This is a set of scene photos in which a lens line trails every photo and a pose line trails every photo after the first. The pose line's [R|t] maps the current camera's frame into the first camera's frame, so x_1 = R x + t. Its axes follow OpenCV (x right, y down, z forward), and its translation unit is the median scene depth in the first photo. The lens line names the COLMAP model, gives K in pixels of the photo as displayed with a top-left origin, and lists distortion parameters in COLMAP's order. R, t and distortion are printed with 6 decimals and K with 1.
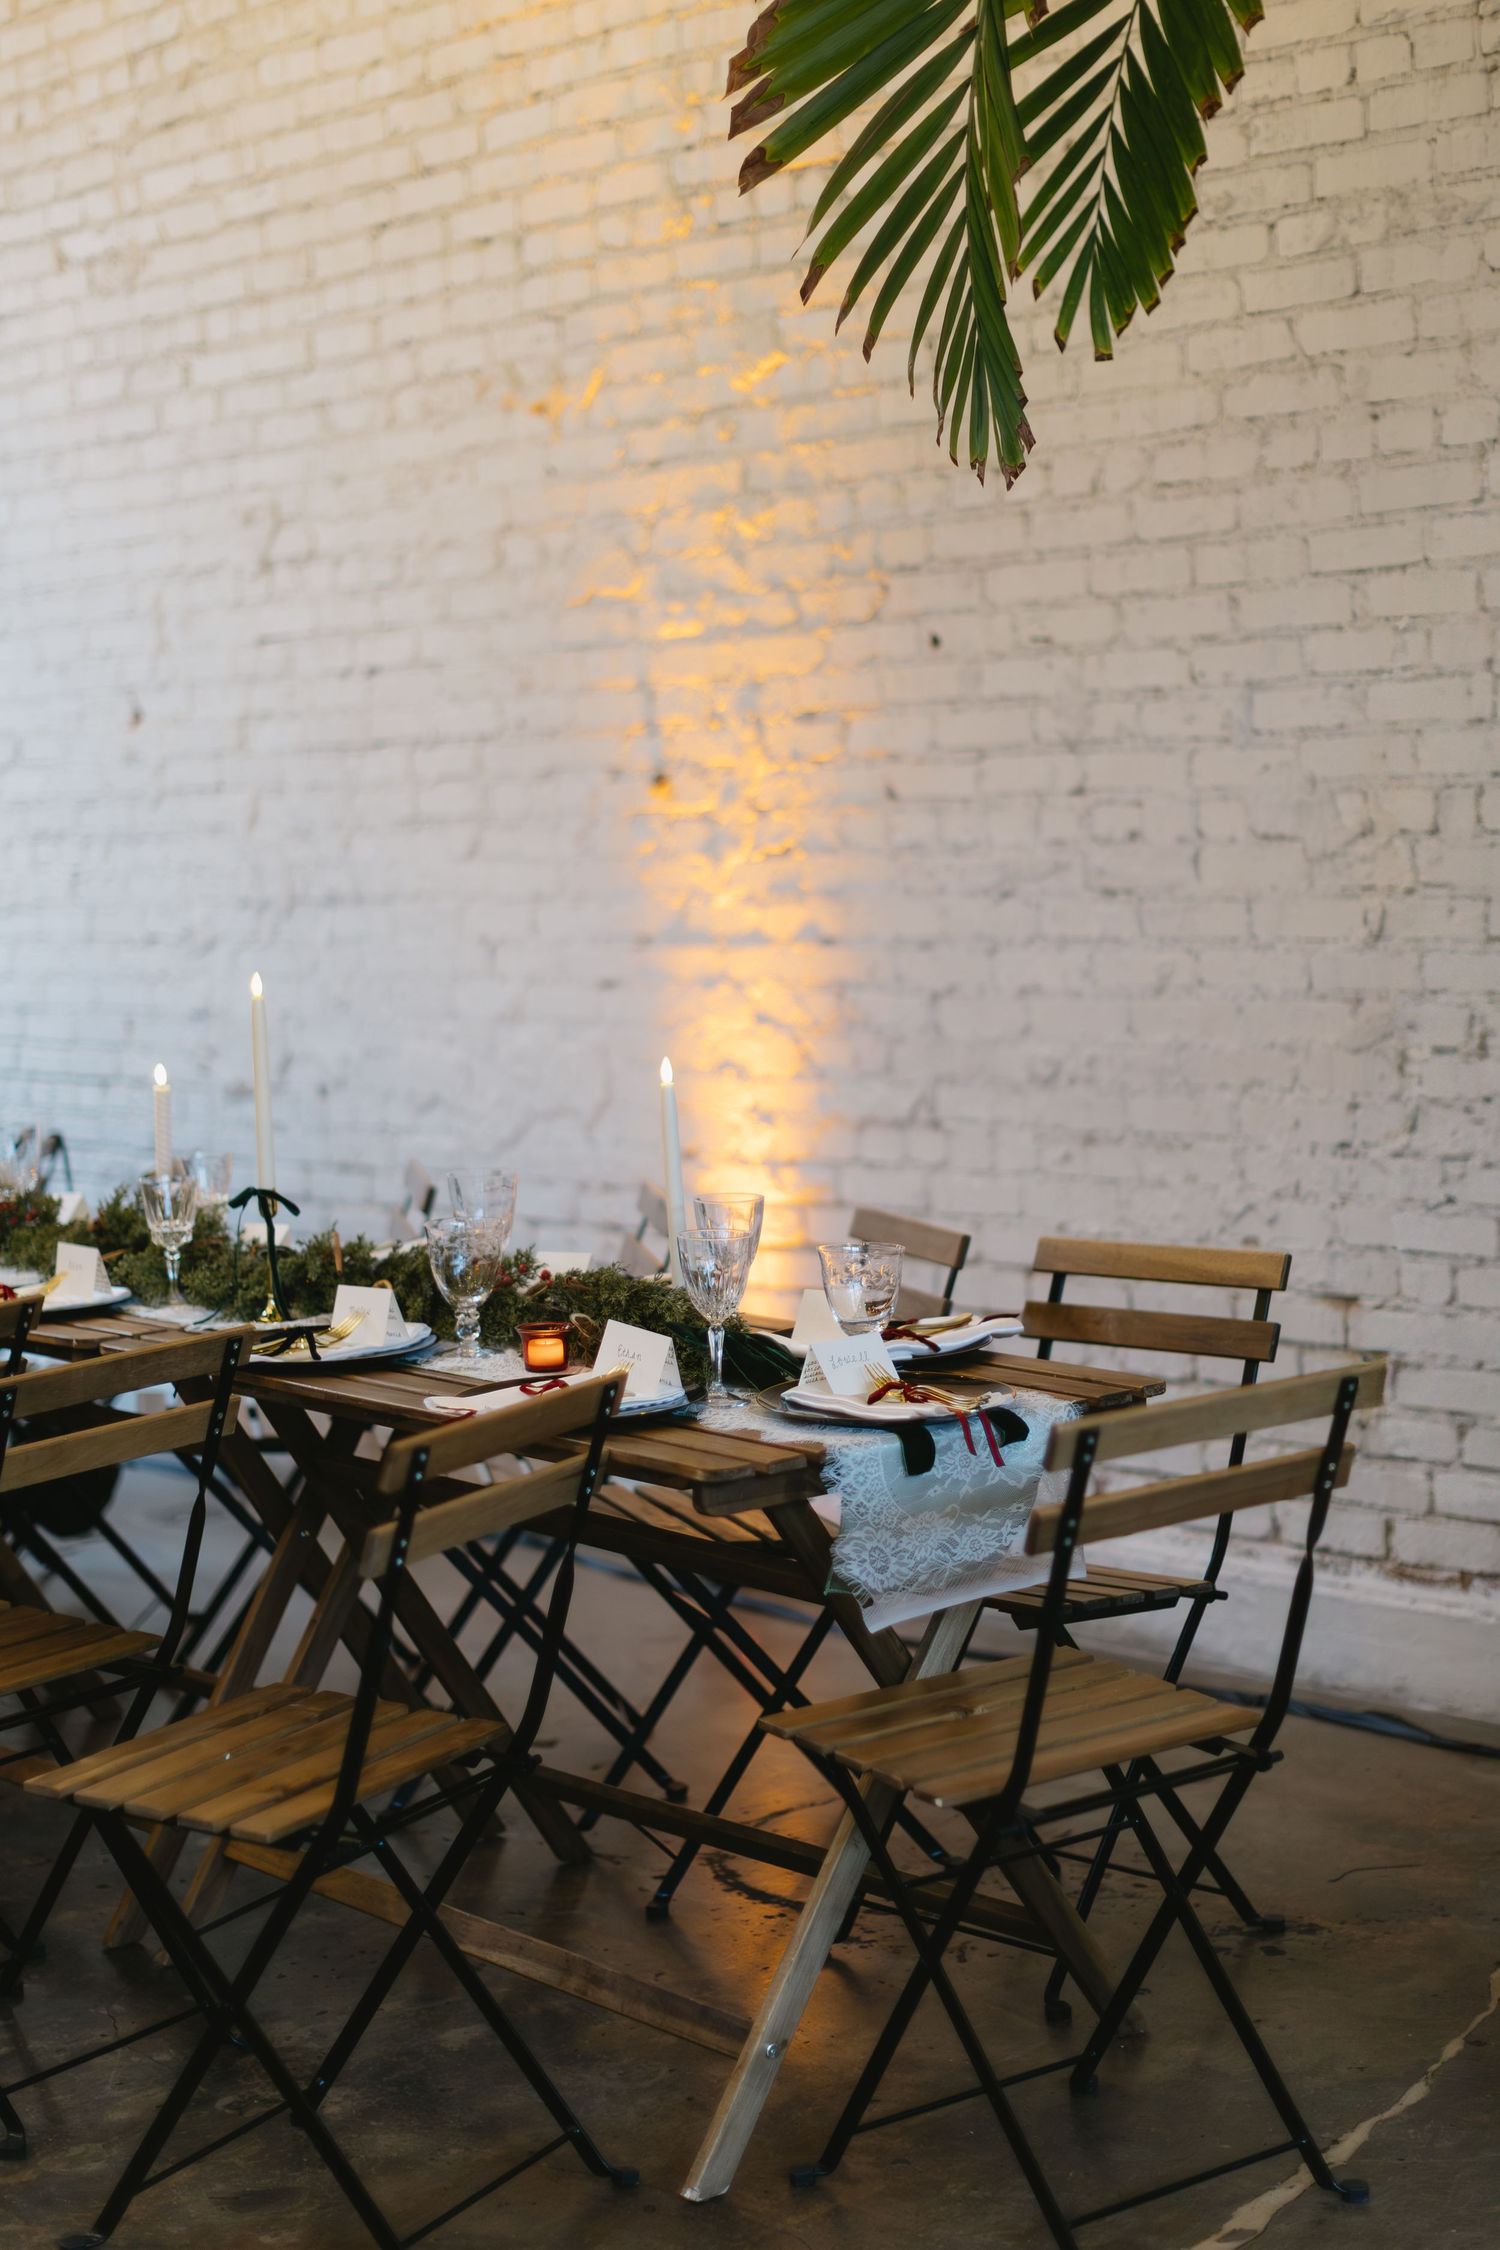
lens RADIAL K [[3275.5, 0, 750.0], [0, 3275.5, 1125.0], [0, 0, 1]] dist [-0.003779, 0.116632]
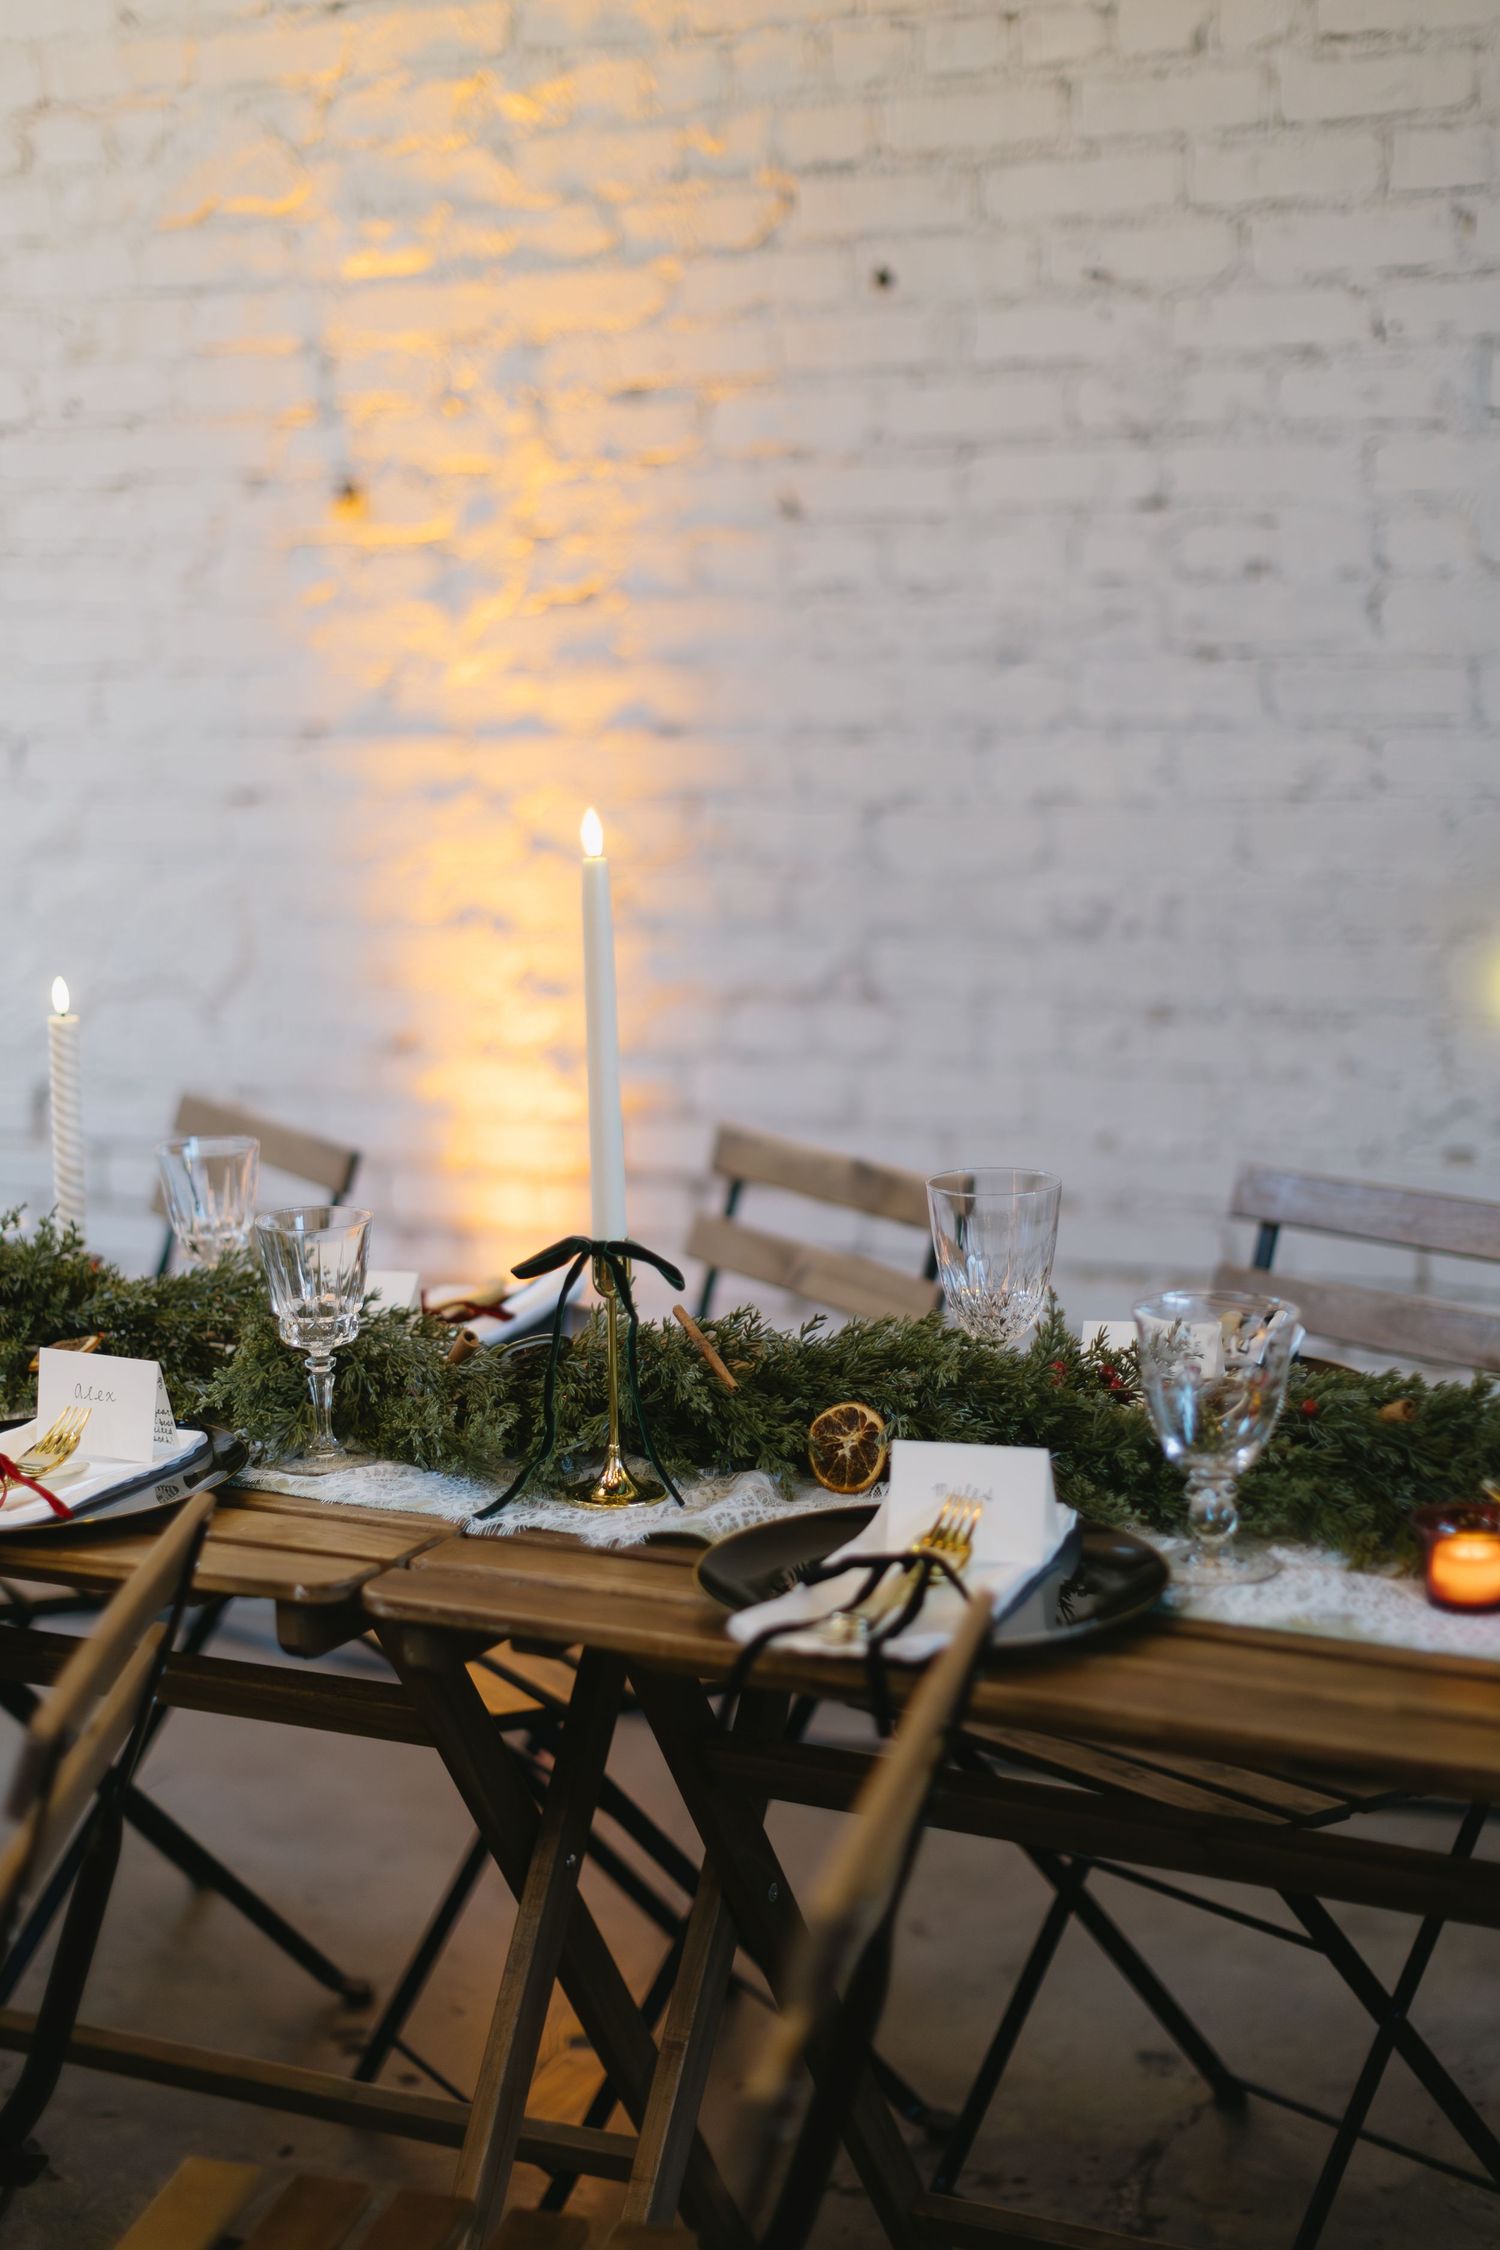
lens RADIAL K [[3275.5, 0, 750.0], [0, 3275.5, 1125.0], [0, 0, 1]] dist [-0.003779, 0.116632]
pose [[0.934938, -0.053750, 0.350717, -0.212449], [0.030742, 0.997013, 0.070849, -0.022948], [-0.353478, -0.055458, 0.933798, 0.370020]]
